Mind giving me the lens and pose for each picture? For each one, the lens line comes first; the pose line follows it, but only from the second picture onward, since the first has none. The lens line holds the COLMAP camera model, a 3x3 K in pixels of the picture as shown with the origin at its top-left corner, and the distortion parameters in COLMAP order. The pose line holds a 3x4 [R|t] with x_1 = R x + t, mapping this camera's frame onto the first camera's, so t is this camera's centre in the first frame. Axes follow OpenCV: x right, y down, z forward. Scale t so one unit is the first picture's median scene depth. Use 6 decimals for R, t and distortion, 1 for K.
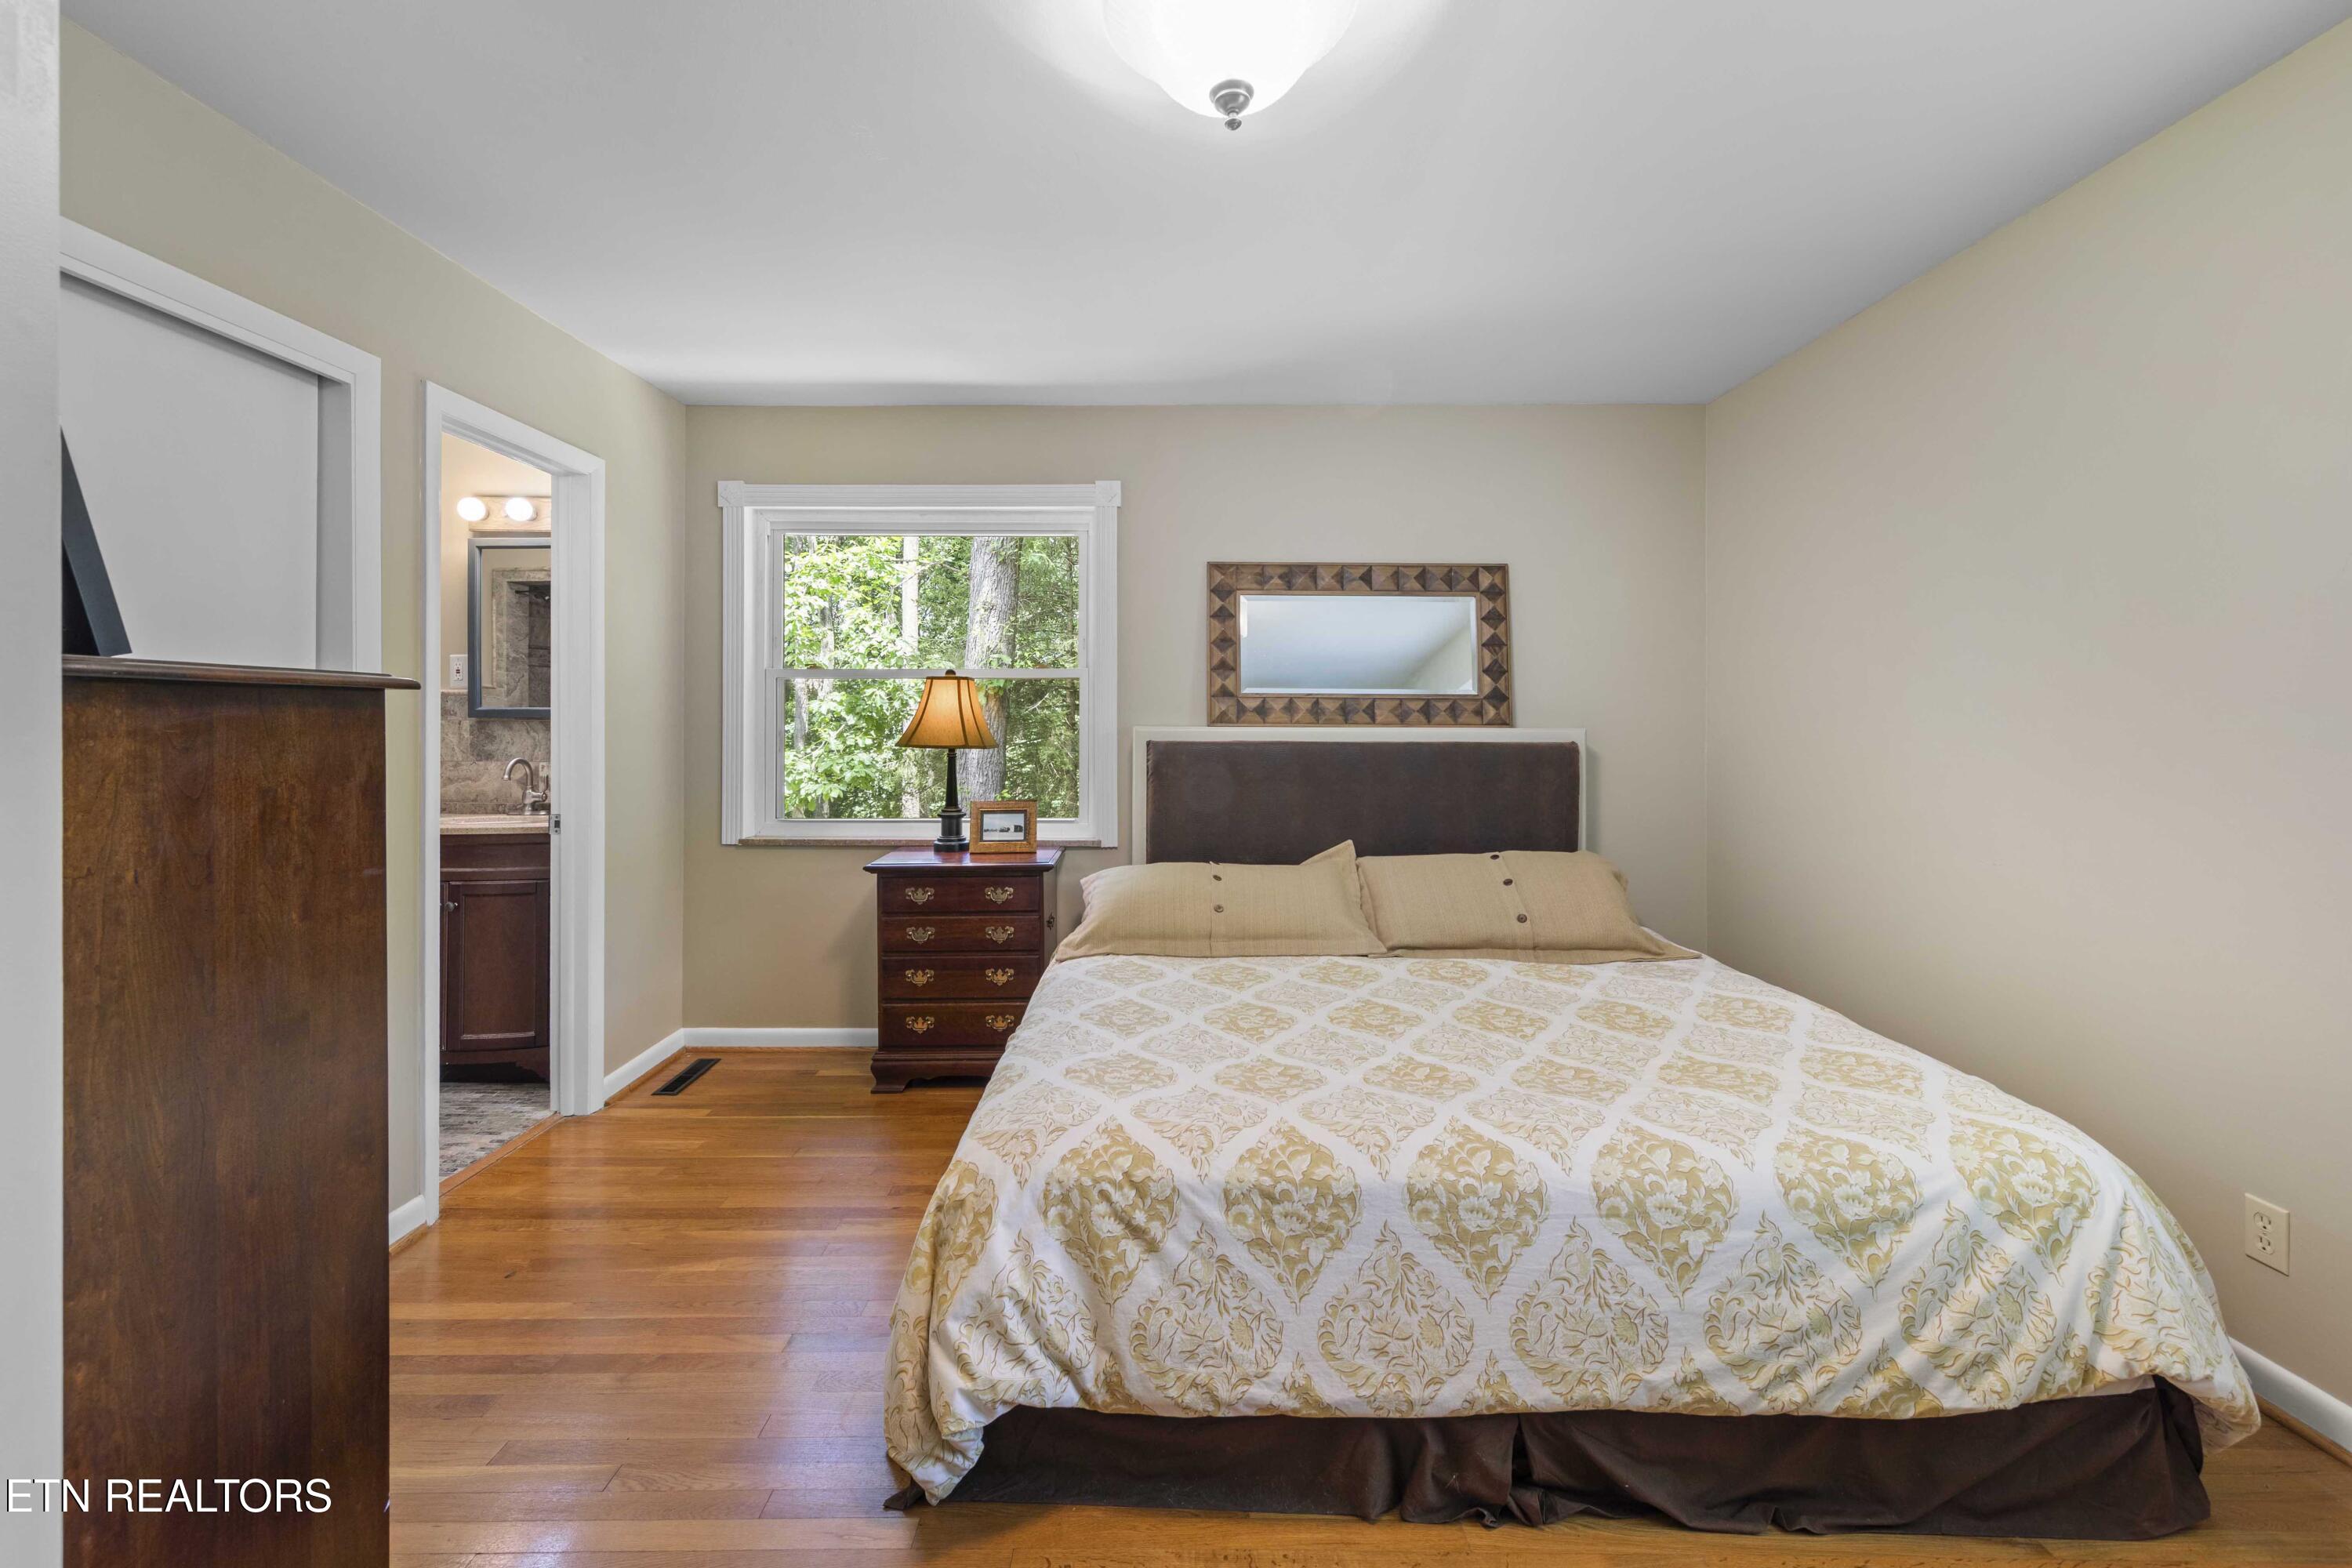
lens RADIAL K [[966.9, 0, 1181.7], [0, 966.9, 720.2], [0, 0, 1]] dist [0.008451, -0.000799]
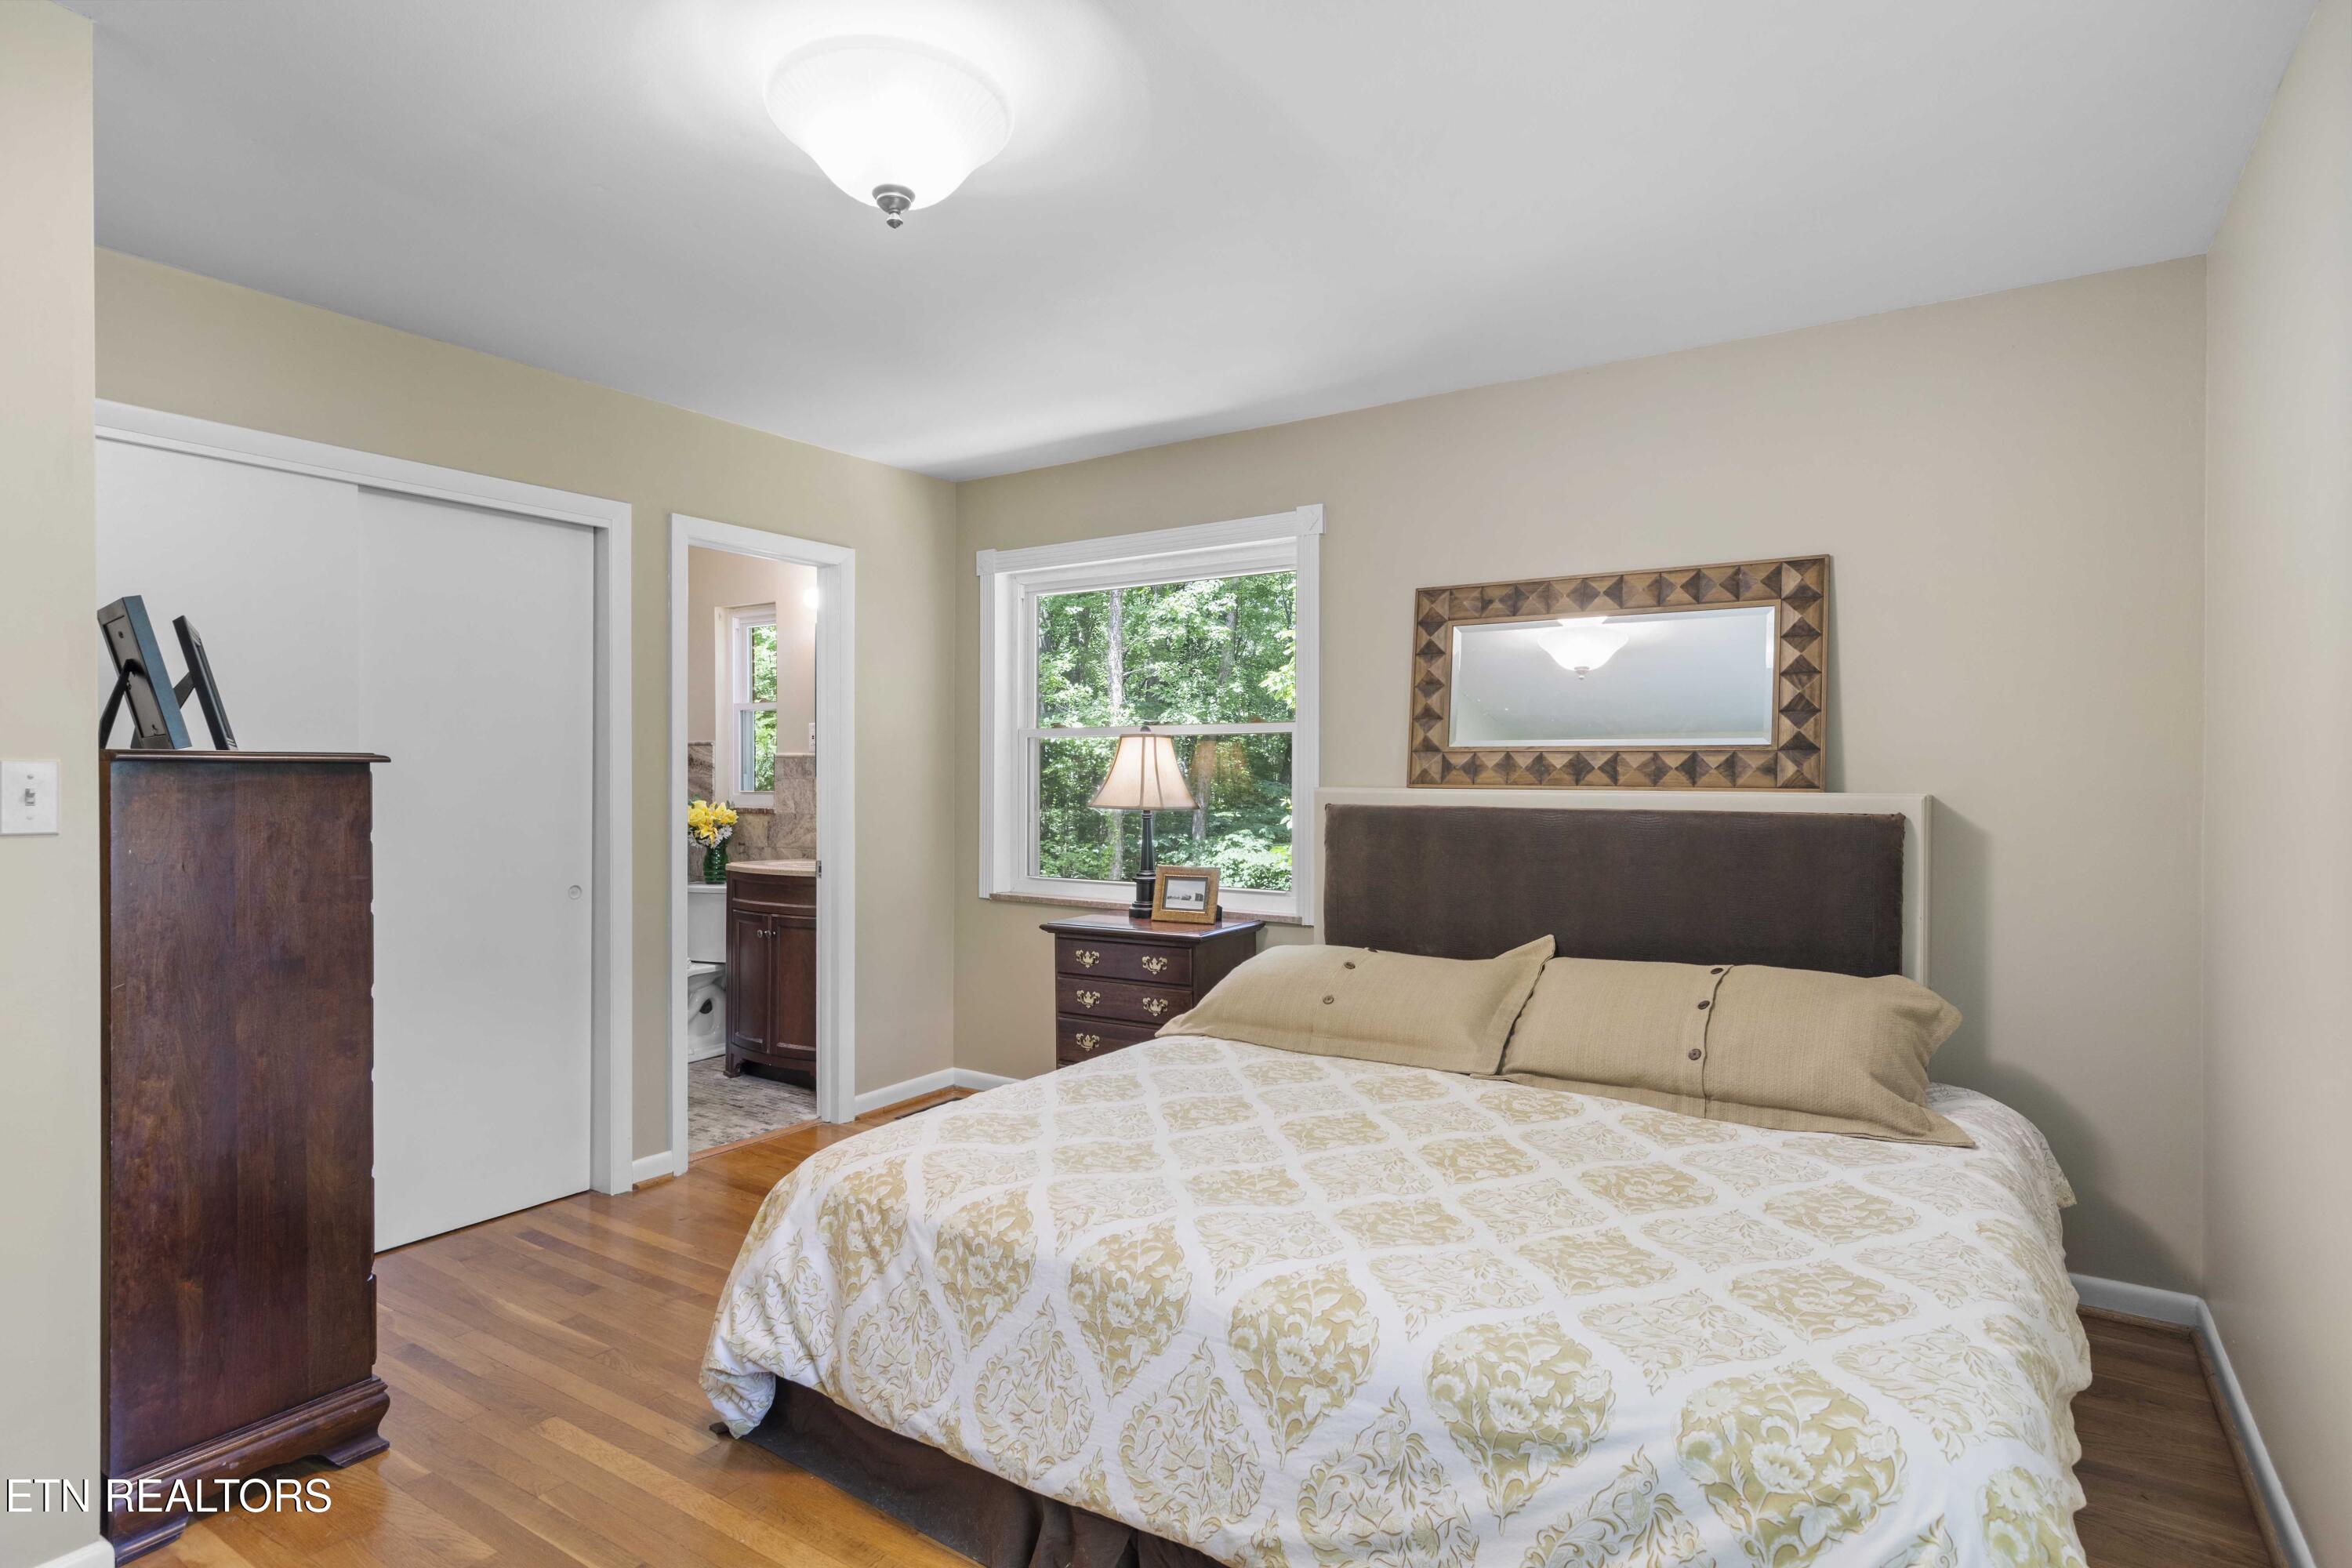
lens RADIAL K [[1209.1, 0, 1176.0], [0, 1209.1, 784.0], [0, 0, 1]] dist [0.008668, 0.001387]
pose [[0.836133, 0.003321, -0.548517, 0.981895], [-0.000035, 0.999982, 0.006002, -0.007006], [0.548527, -0.004999, 0.836118, 0.050177]]
